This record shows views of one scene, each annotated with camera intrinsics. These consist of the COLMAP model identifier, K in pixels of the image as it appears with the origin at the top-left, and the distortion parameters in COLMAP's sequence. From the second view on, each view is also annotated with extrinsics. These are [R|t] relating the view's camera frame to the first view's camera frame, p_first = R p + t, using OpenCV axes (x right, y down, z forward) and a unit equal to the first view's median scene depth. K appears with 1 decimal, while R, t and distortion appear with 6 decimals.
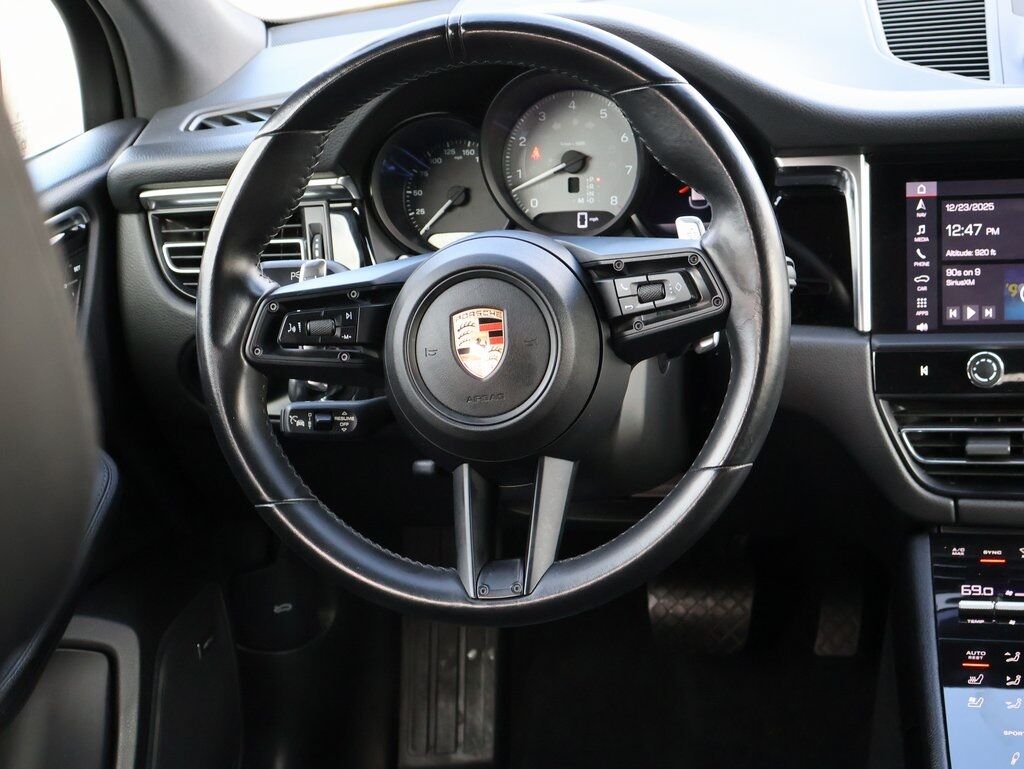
lens RADIAL K [[1729.3, 0, 512.0], [0, 1729.3, 384.5], [0, 0, 1]] dist [-0.023438, -0.305619]
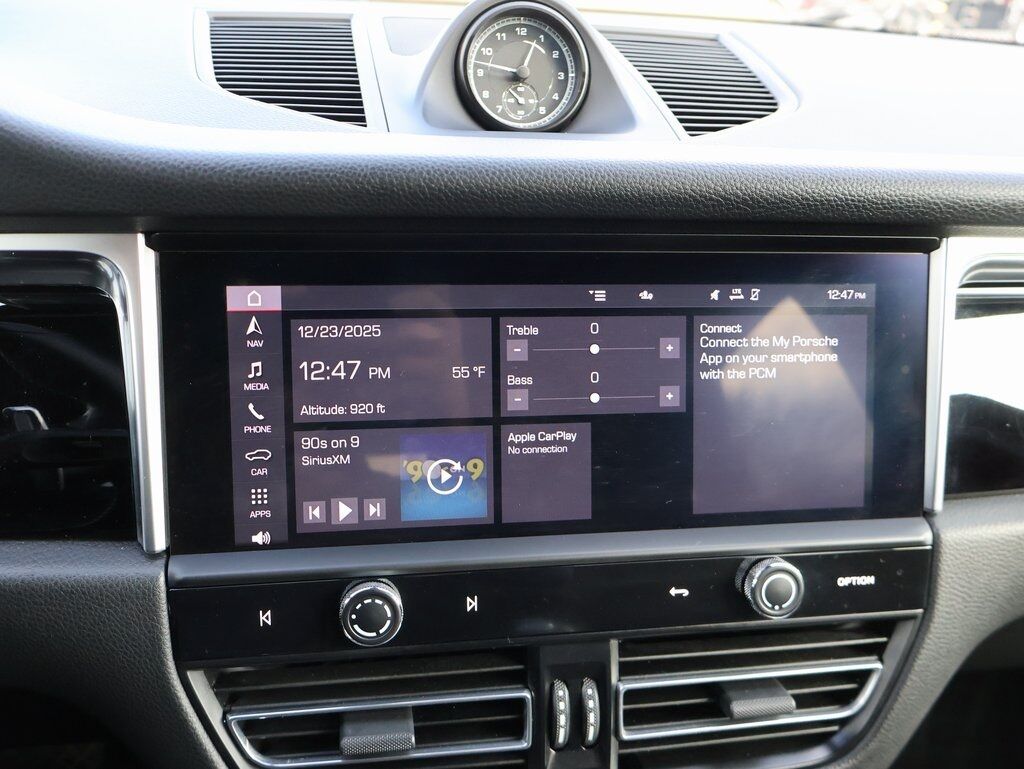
lens RADIAL K [[853.1, 0, 514.4], [0, 853.1, 358.7], [0, 0, 1]] dist [-0.008048, -0.011562]
pose [[0.892518, -0.019524, 0.450590, 0.186262], [0.018605, 0.999806, 0.006469, -0.093238], [-0.450629, 0.002610, 0.892708, 0.707914]]
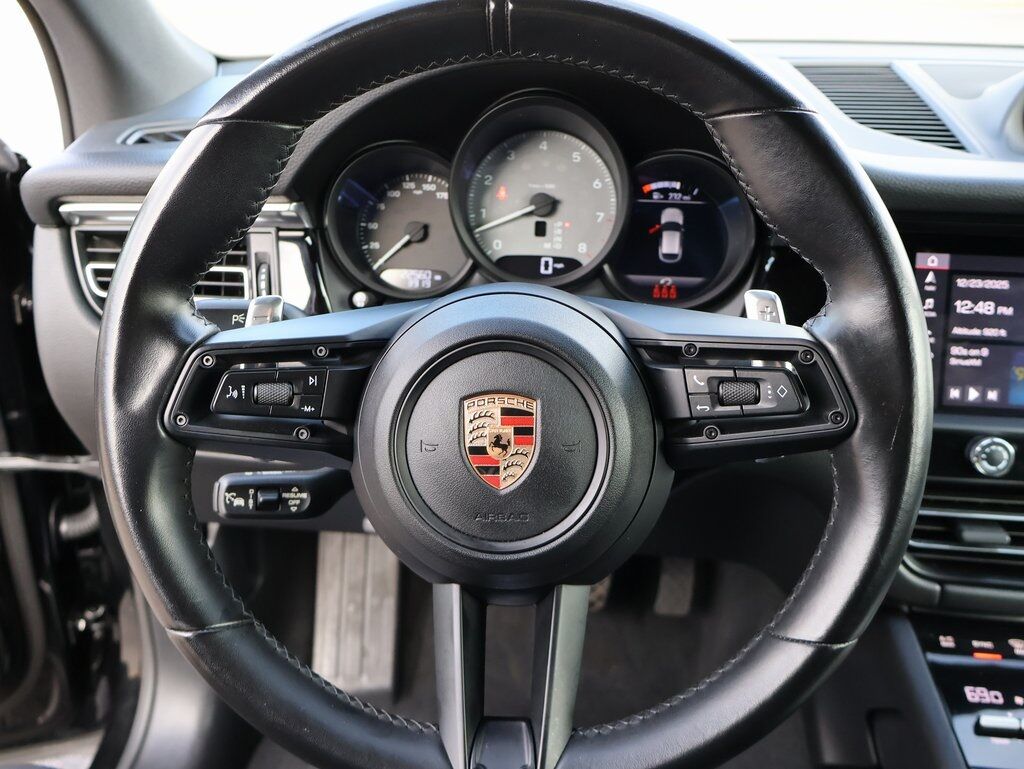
lens RADIAL K [[853.1, 0, 514.4], [0, 853.1, 358.7], [0, 0, 1]] dist [-0.008048, -0.011562]
pose [[0.980447, 0.036816, 0.193311, -0.074894], [-0.046513, 0.997864, 0.045867, -0.070305], [-0.191209, -0.053962, 0.980065, 0.581349]]
